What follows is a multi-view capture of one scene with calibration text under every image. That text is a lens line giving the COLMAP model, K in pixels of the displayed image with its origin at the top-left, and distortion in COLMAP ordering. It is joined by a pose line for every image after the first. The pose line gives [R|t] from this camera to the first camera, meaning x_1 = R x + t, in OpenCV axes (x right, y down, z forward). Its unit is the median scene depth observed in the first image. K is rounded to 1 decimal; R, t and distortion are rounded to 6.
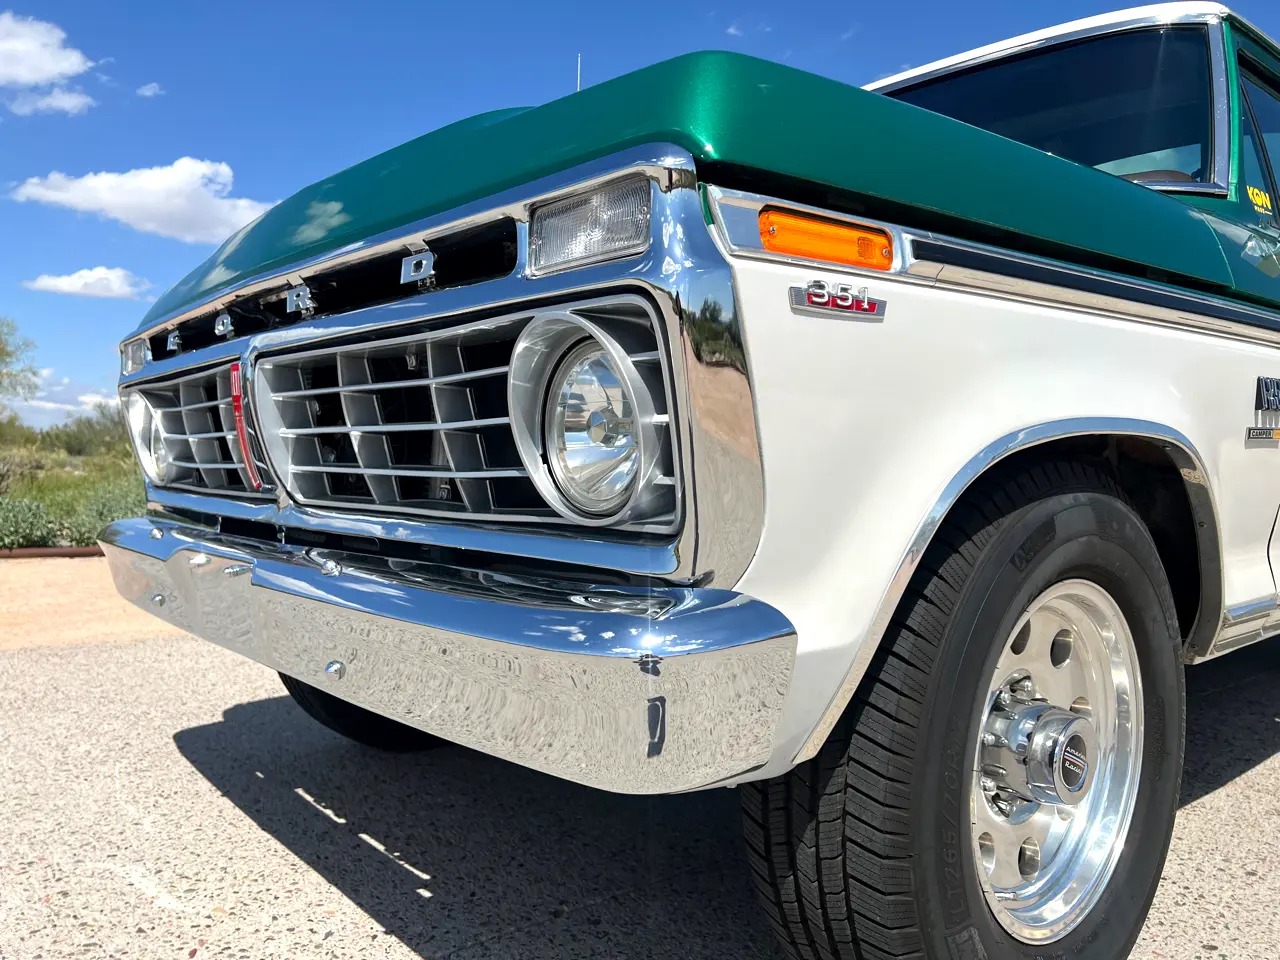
lens RADIAL K [[967.4, 0, 631.9], [0, 967.4, 476.8], [0, 0, 1]] dist [0.052898, -0.066754]
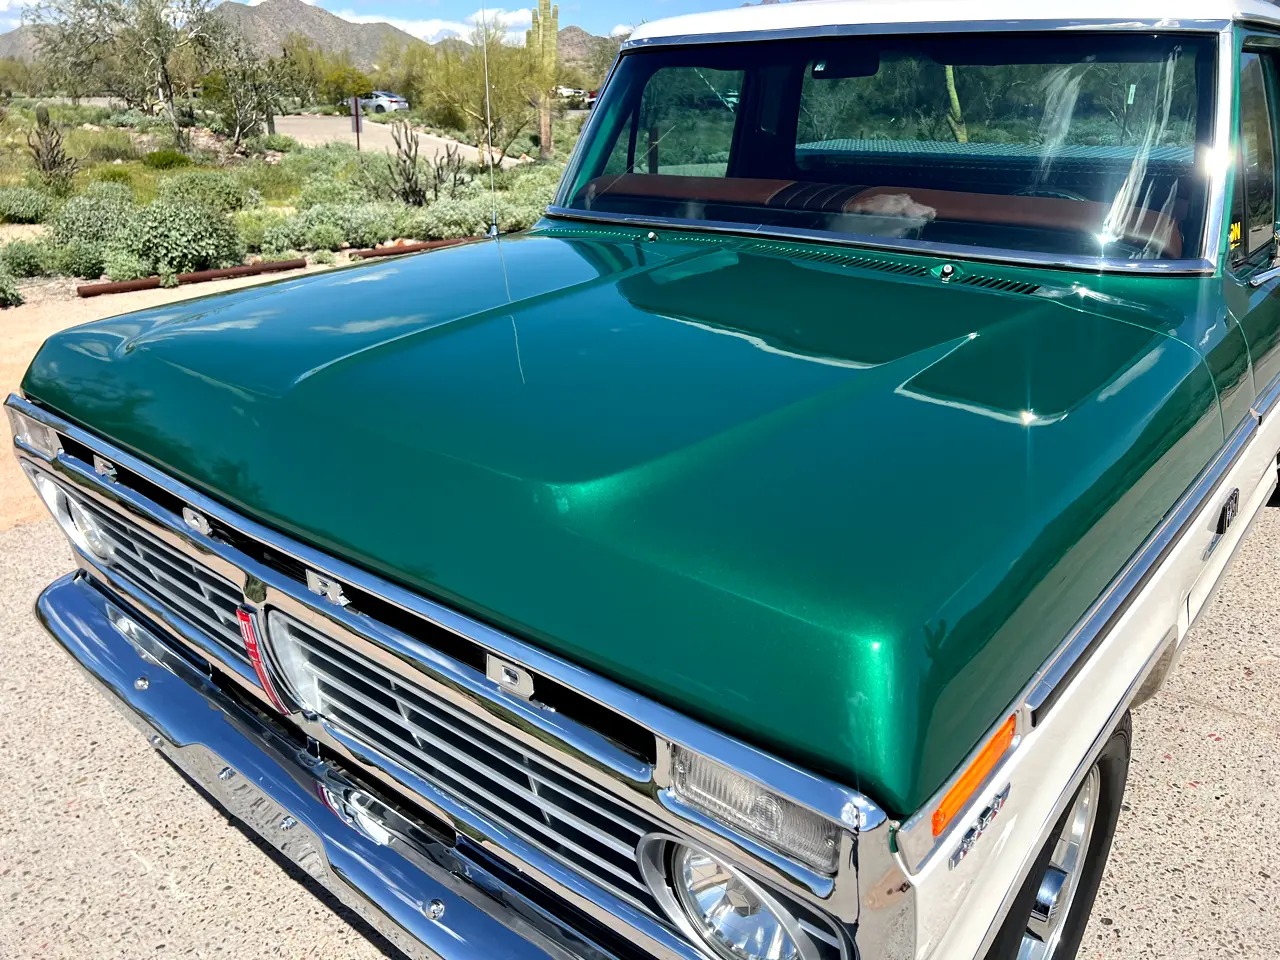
lens RADIAL K [[967.4, 0, 650.3], [0, 967.4, 475.1], [0, 0, 1]] dist [0.052898, -0.066754]
pose [[0.982678, -0.083955, 0.165213, -0.186520], [0.018325, 0.931148, 0.364182, -0.612392], [-0.184412, -0.354846, 0.916557, 0.147176]]
